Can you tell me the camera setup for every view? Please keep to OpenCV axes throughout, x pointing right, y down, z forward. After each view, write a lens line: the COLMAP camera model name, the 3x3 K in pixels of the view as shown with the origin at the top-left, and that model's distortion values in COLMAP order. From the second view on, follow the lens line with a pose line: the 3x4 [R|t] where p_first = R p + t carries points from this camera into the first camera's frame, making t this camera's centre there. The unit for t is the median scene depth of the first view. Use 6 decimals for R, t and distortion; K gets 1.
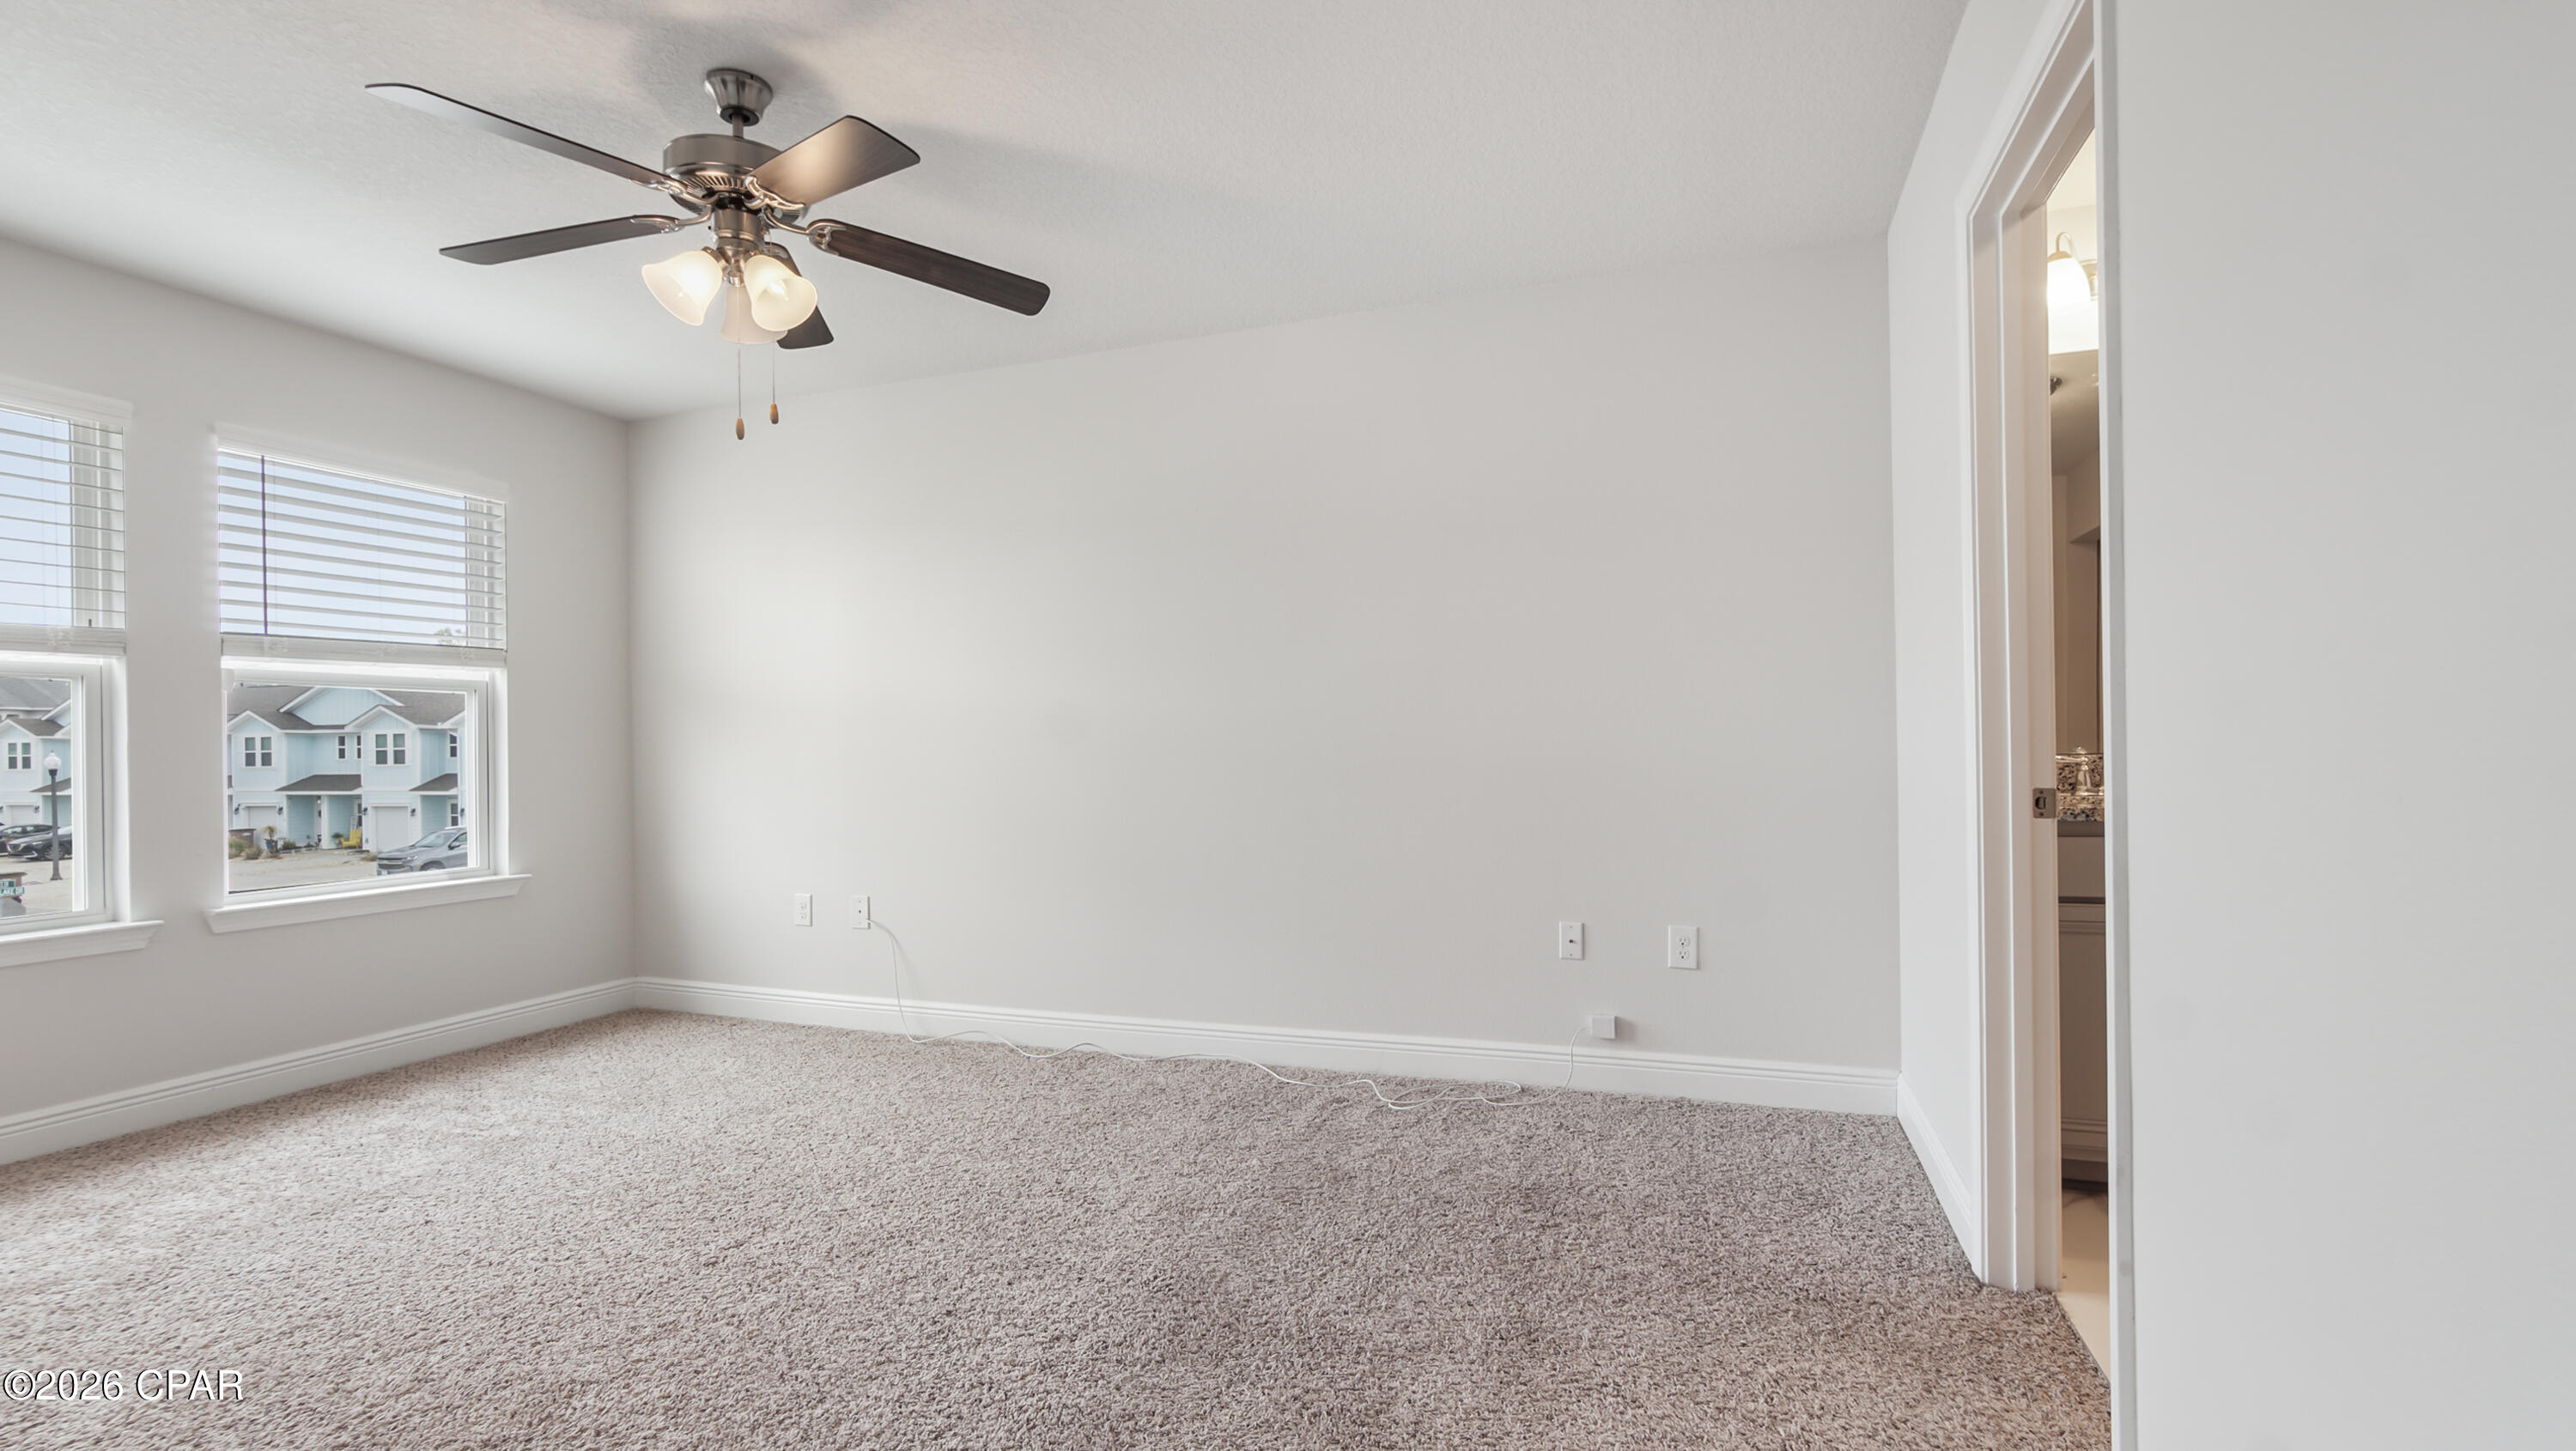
lens RADIAL K [[1154.8, 0, 1292.6], [0, 1154.8, 739.6], [0, 0, 1]] dist [-0.016945, 0.000333]
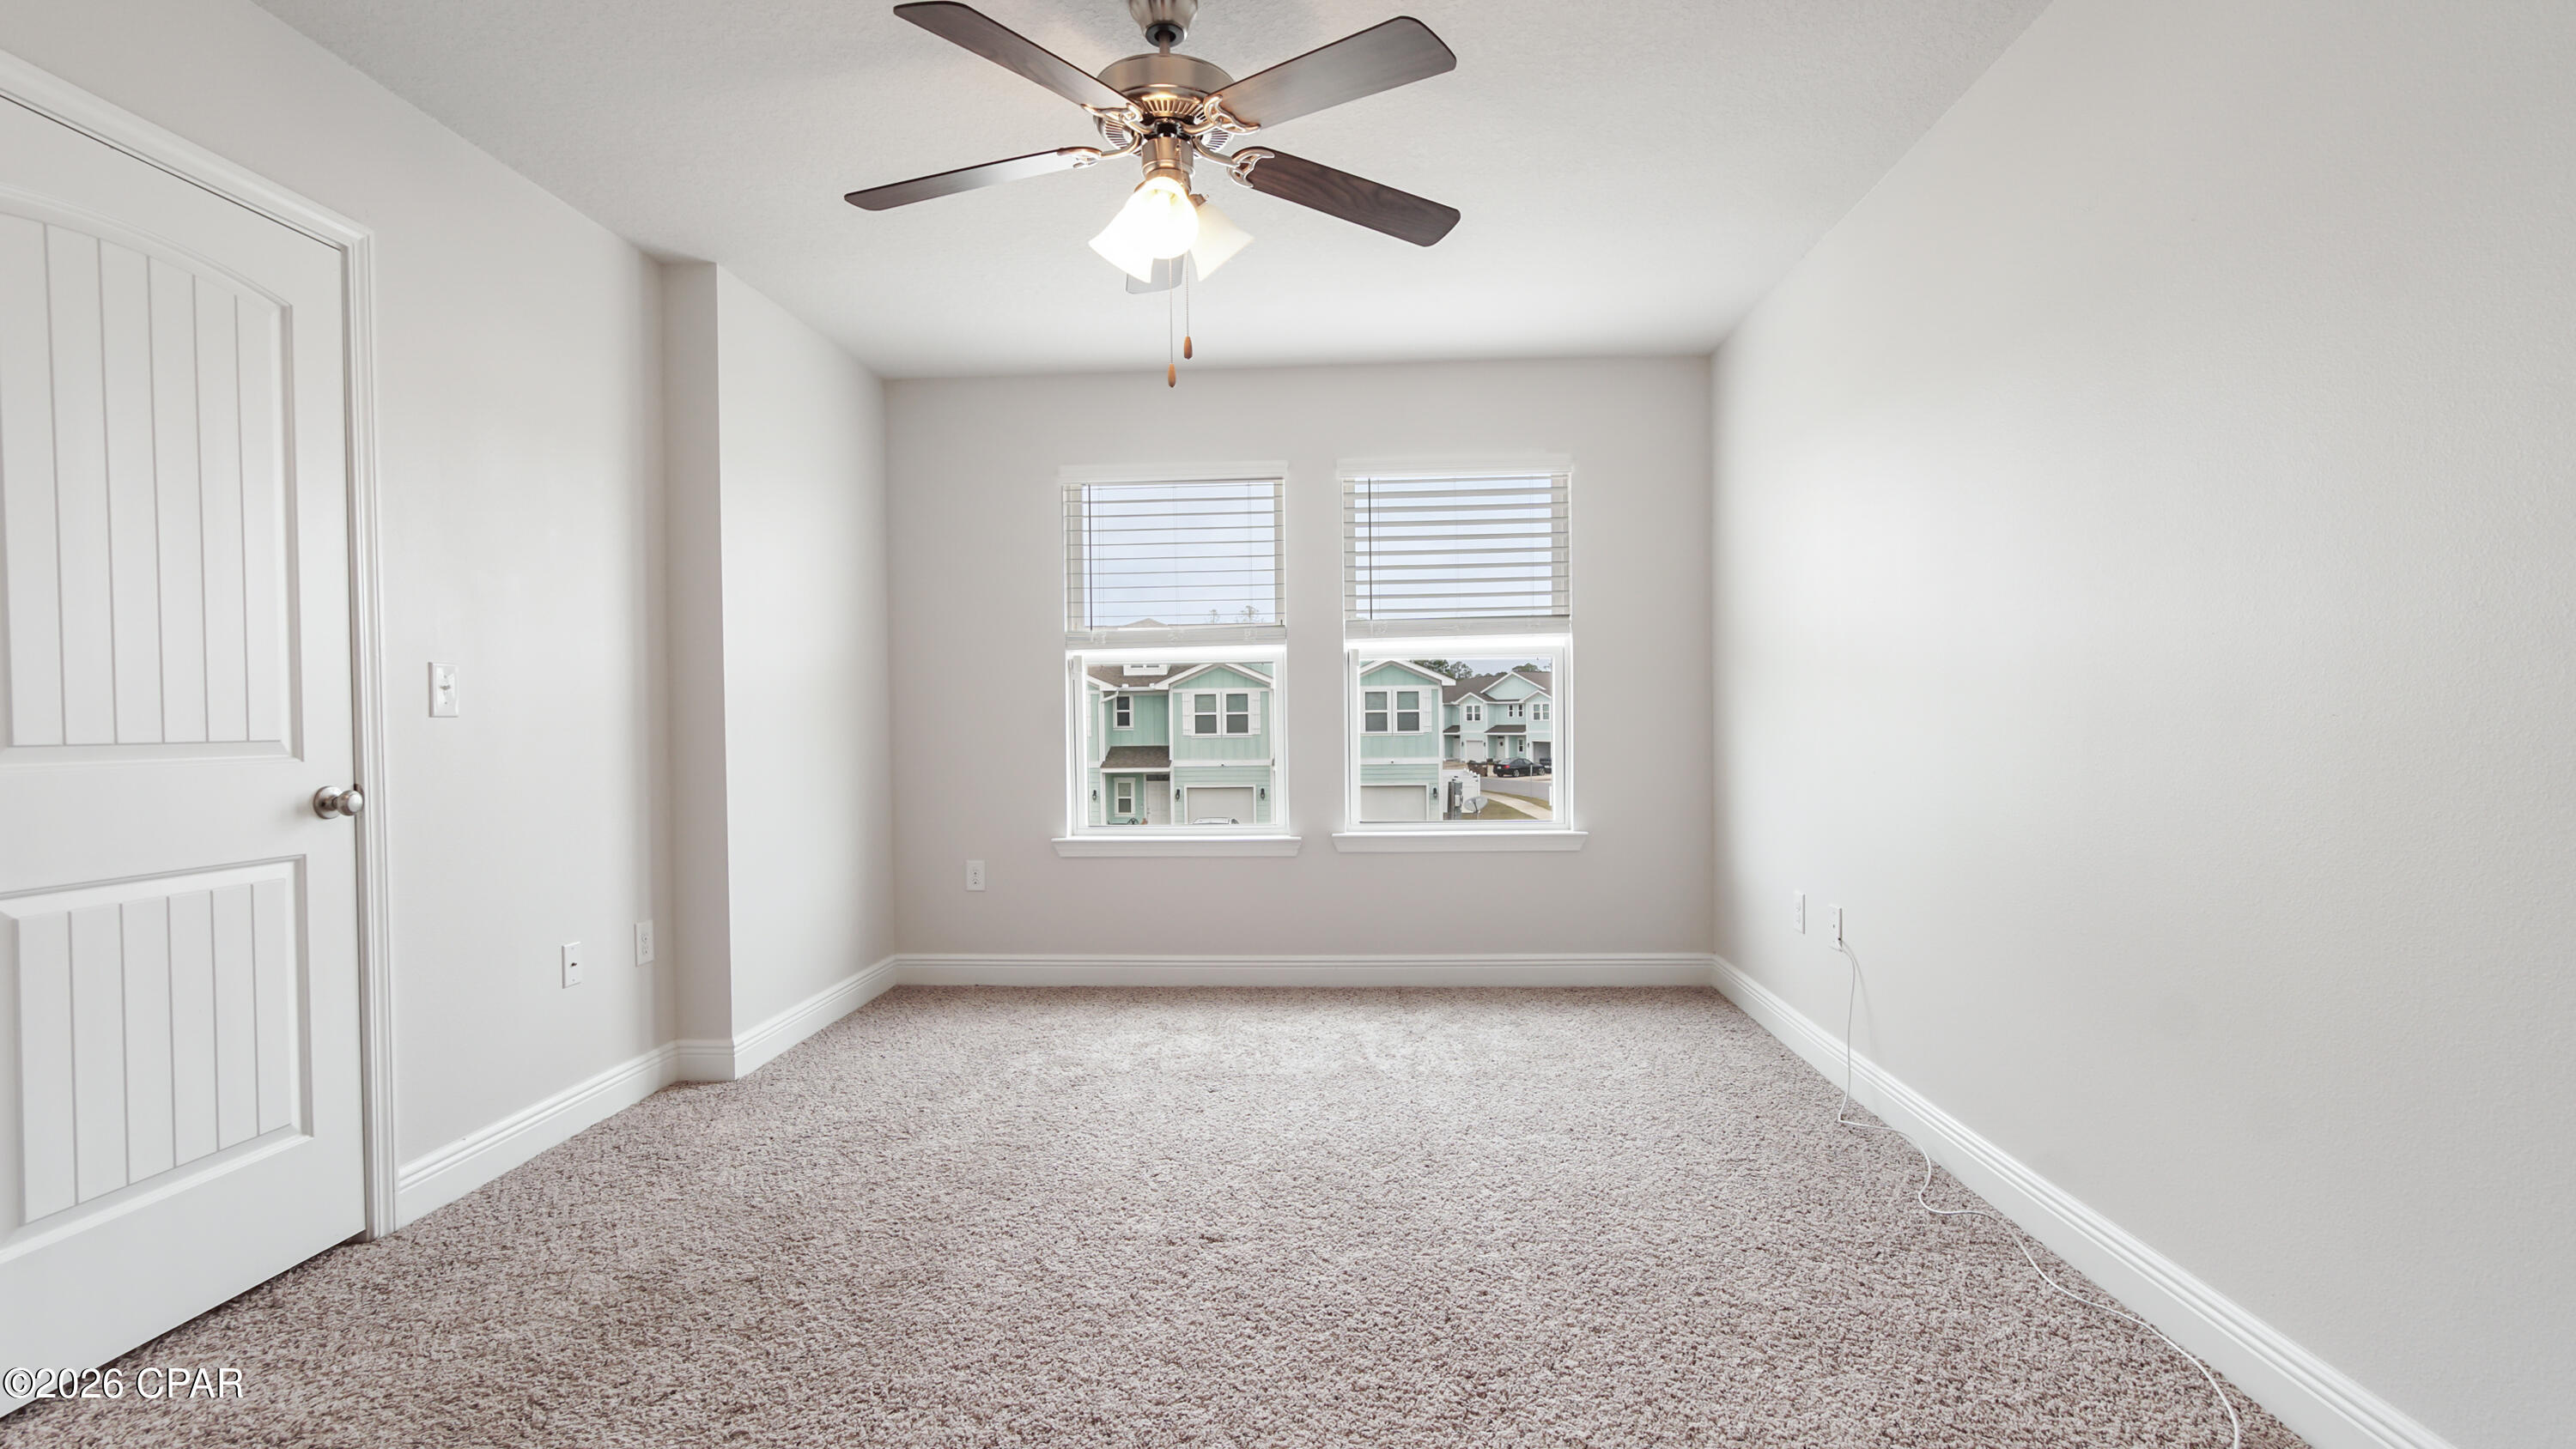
lens RADIAL K [[1154.7, 0, 1292.6], [0, 1154.7, 738.6], [0, 0, 1]] dist [-0.016945, 0.000333]
pose [[0.281824, 0.023845, -0.959170, 0.319256], [0.011656, 0.999532, 0.028273, 0.001511], [0.959395, -0.019148, 0.281414, 0.587108]]
